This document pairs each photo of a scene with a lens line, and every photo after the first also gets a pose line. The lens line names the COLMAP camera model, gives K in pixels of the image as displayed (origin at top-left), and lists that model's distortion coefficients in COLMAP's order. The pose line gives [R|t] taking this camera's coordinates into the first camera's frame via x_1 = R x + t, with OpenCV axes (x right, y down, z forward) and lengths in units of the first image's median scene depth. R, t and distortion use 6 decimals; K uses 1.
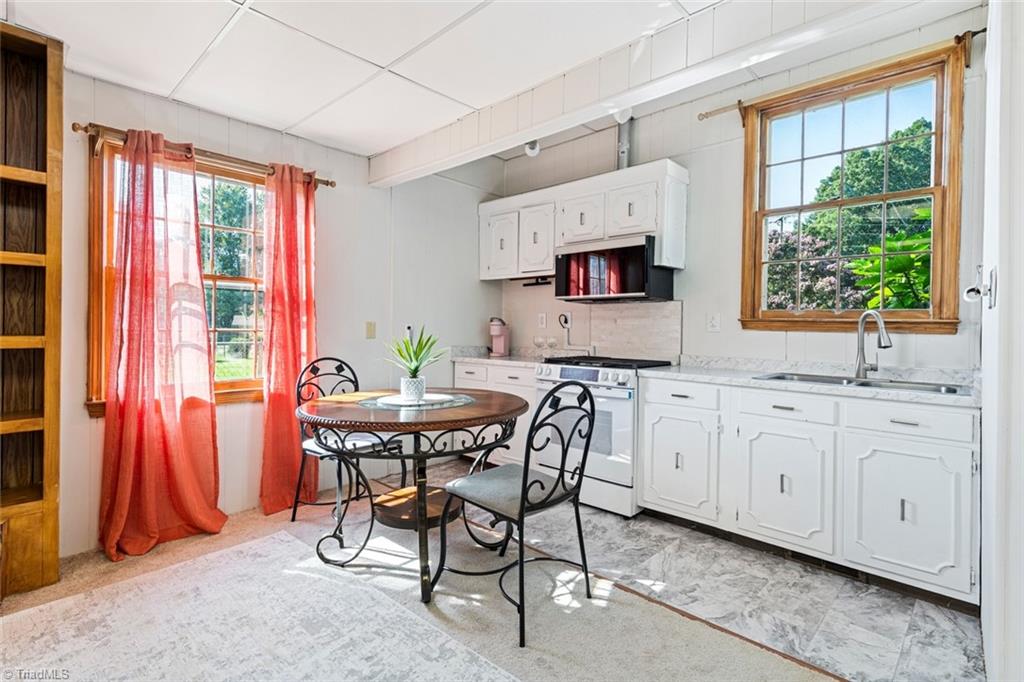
lens RADIAL K [[479.9, 0, 515.3], [0, 479.9, 332.4], [0, 0, 1]] dist [0.003095, -0.001270]
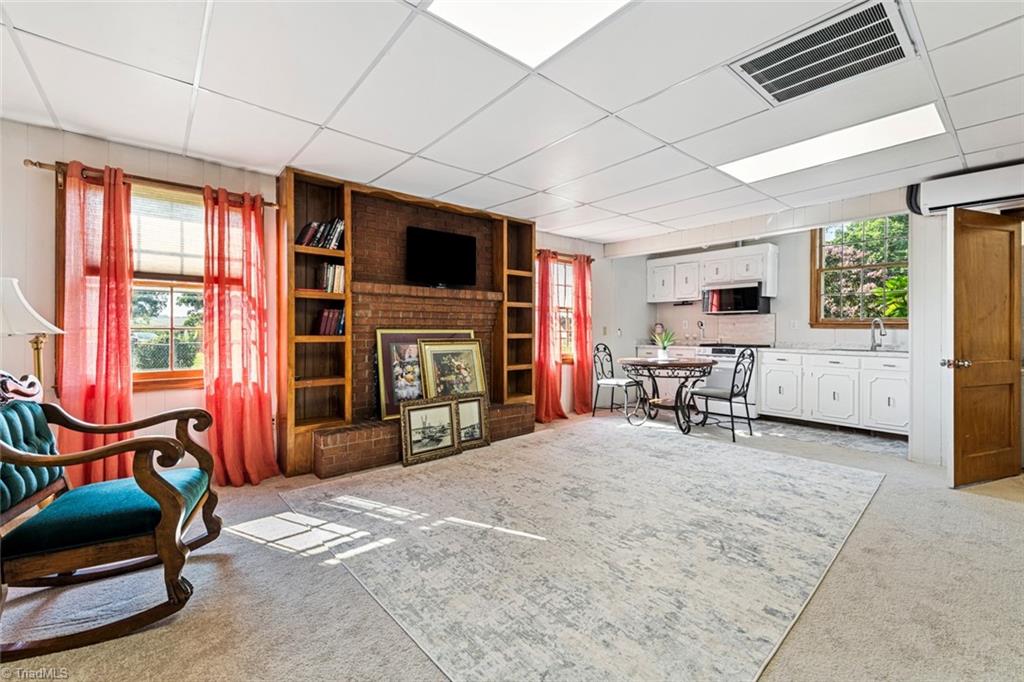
lens RADIAL K [[426.8, 0, 511.3], [0, 426.8, 334.2], [0, 0, 1]] dist [-0.003167, -0.000122]
pose [[0.991907, -0.010361, -0.126547, -0.533001], [0.010035, 0.999945, -0.003207, 0.012315], [0.126573, 0.001911, 0.991955, -0.906054]]
